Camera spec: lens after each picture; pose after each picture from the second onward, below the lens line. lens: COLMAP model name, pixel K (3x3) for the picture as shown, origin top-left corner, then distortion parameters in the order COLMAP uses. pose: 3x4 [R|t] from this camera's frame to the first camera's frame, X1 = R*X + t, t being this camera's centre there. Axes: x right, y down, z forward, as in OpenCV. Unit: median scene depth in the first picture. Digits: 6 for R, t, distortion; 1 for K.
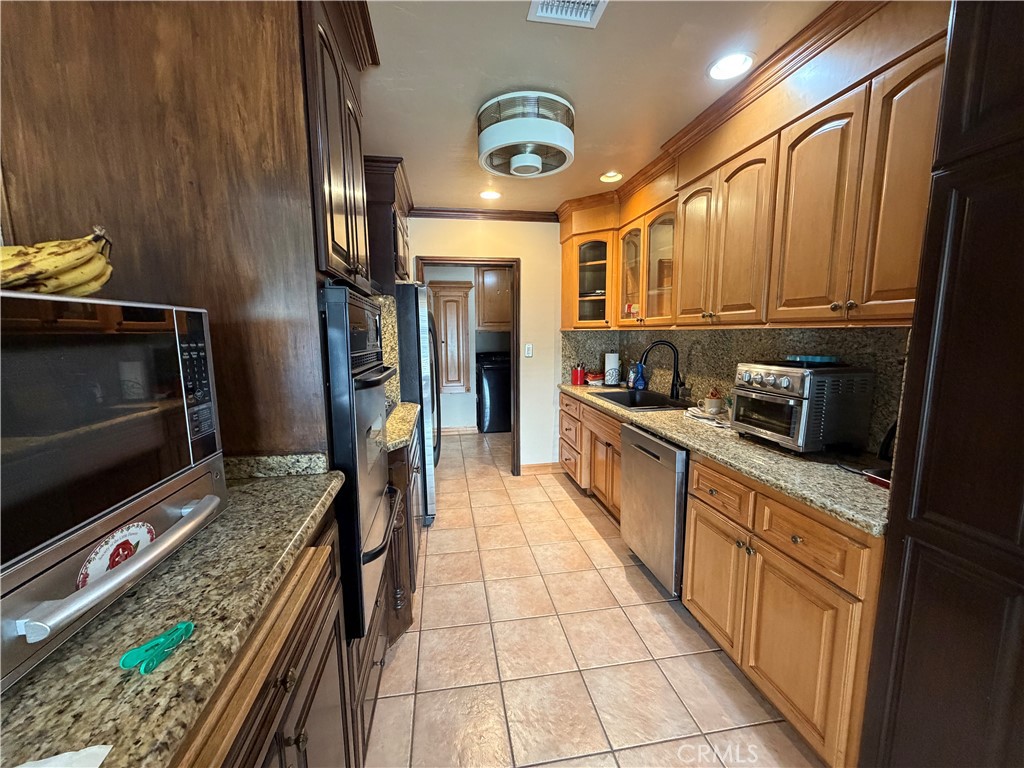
lens RADIAL K [[408.3, 0, 508.5], [0, 408.3, 386.1], [0, 0, 1]] dist [-0.001910, 0.001166]
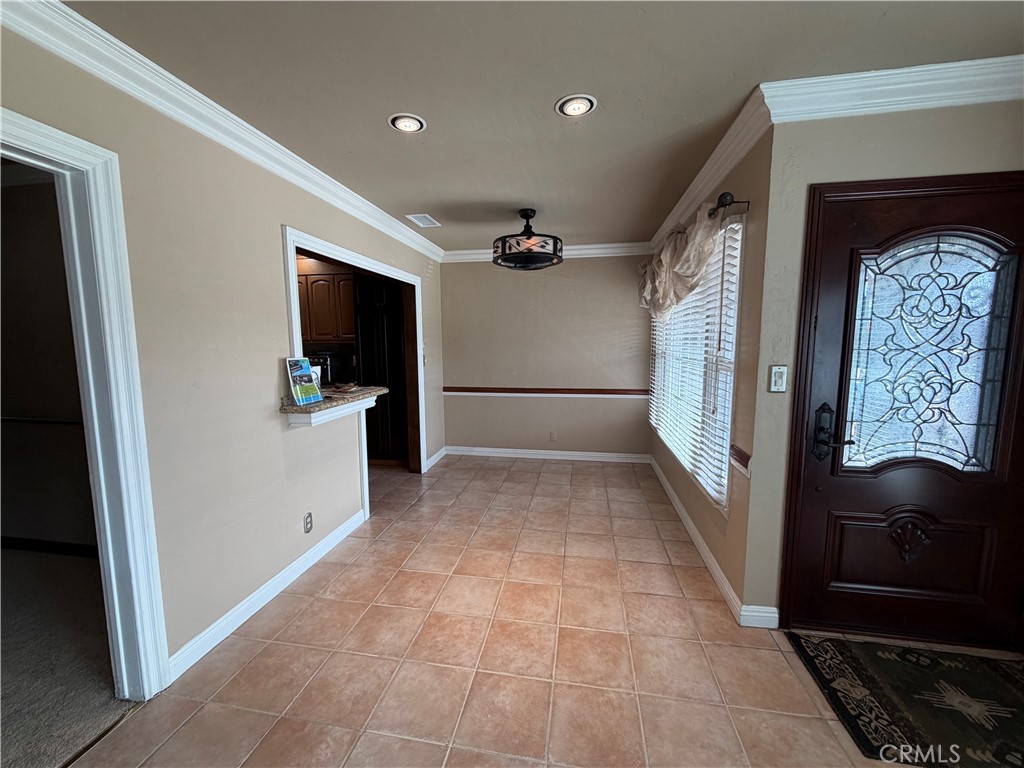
lens RADIAL K [[408.3, 0, 509.1], [0, 408.3, 384.5], [0, 0, 1]] dist [-0.001910, 0.001166]
pose [[0.333819, -0.096111, 0.937725, -1.241021], [0.126688, 0.990338, 0.056404, 0.125816], [-0.934085, 0.099970, 0.342769, -0.955802]]
